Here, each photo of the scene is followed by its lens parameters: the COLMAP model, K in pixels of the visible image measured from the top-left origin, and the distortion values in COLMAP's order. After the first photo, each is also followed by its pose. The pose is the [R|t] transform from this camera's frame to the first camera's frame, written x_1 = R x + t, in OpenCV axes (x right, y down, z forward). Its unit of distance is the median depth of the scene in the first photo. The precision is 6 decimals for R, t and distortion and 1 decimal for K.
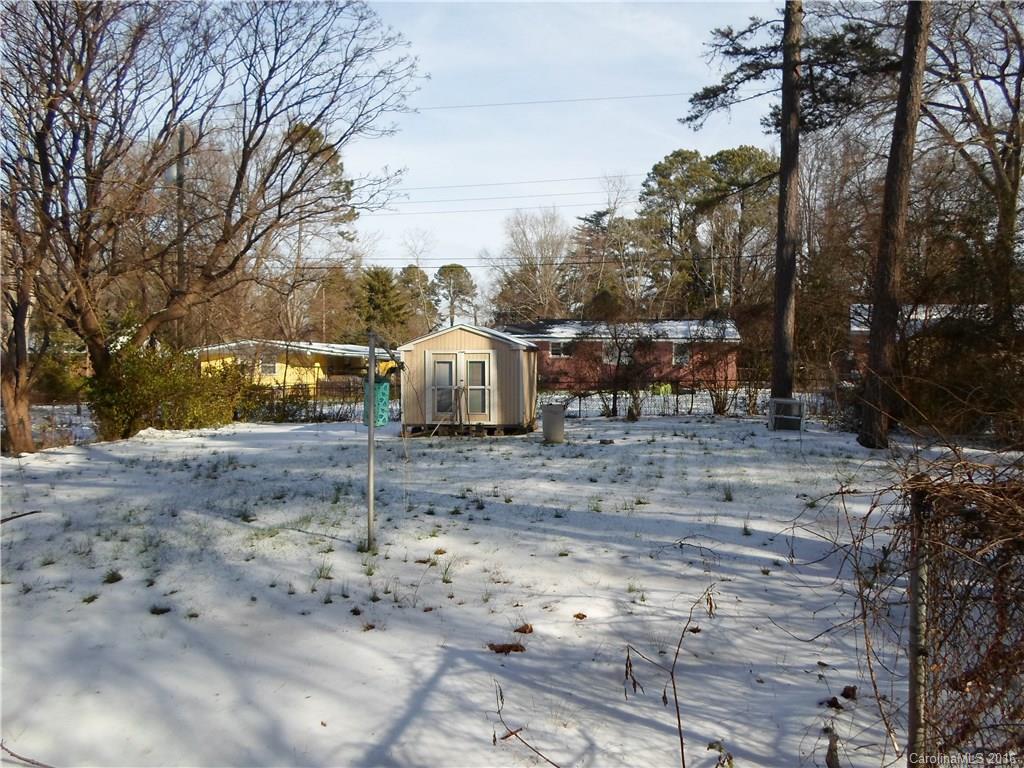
lens RADIAL K [[785.5, 0, 512.0], [0, 785.5, 384.0], [0, 0, 1]] dist [-0.040272, 0.000628]
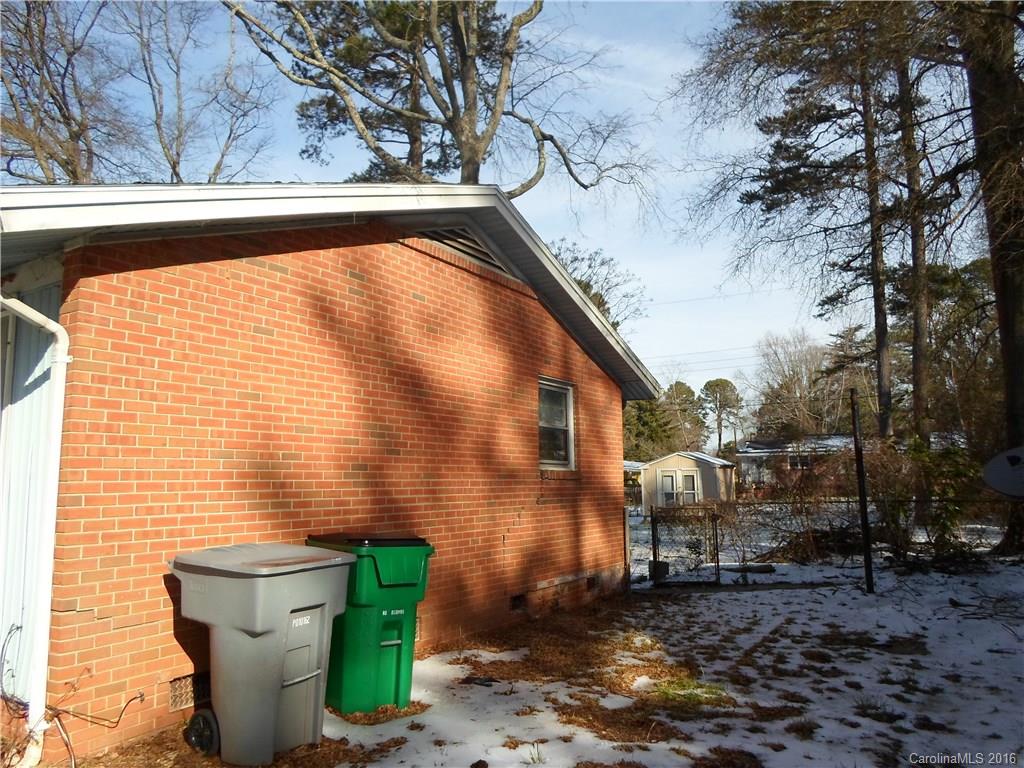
lens RADIAL K [[785.5, 0, 512.0], [0, 785.5, 384.0], [0, 0, 1]] dist [-0.040272, 0.000628]
pose [[0.940038, -0.049549, -0.337452, 0.027284], [0.001552, 0.990002, -0.141043, 0.001741], [0.341066, 0.132062, 0.930717, -0.100938]]
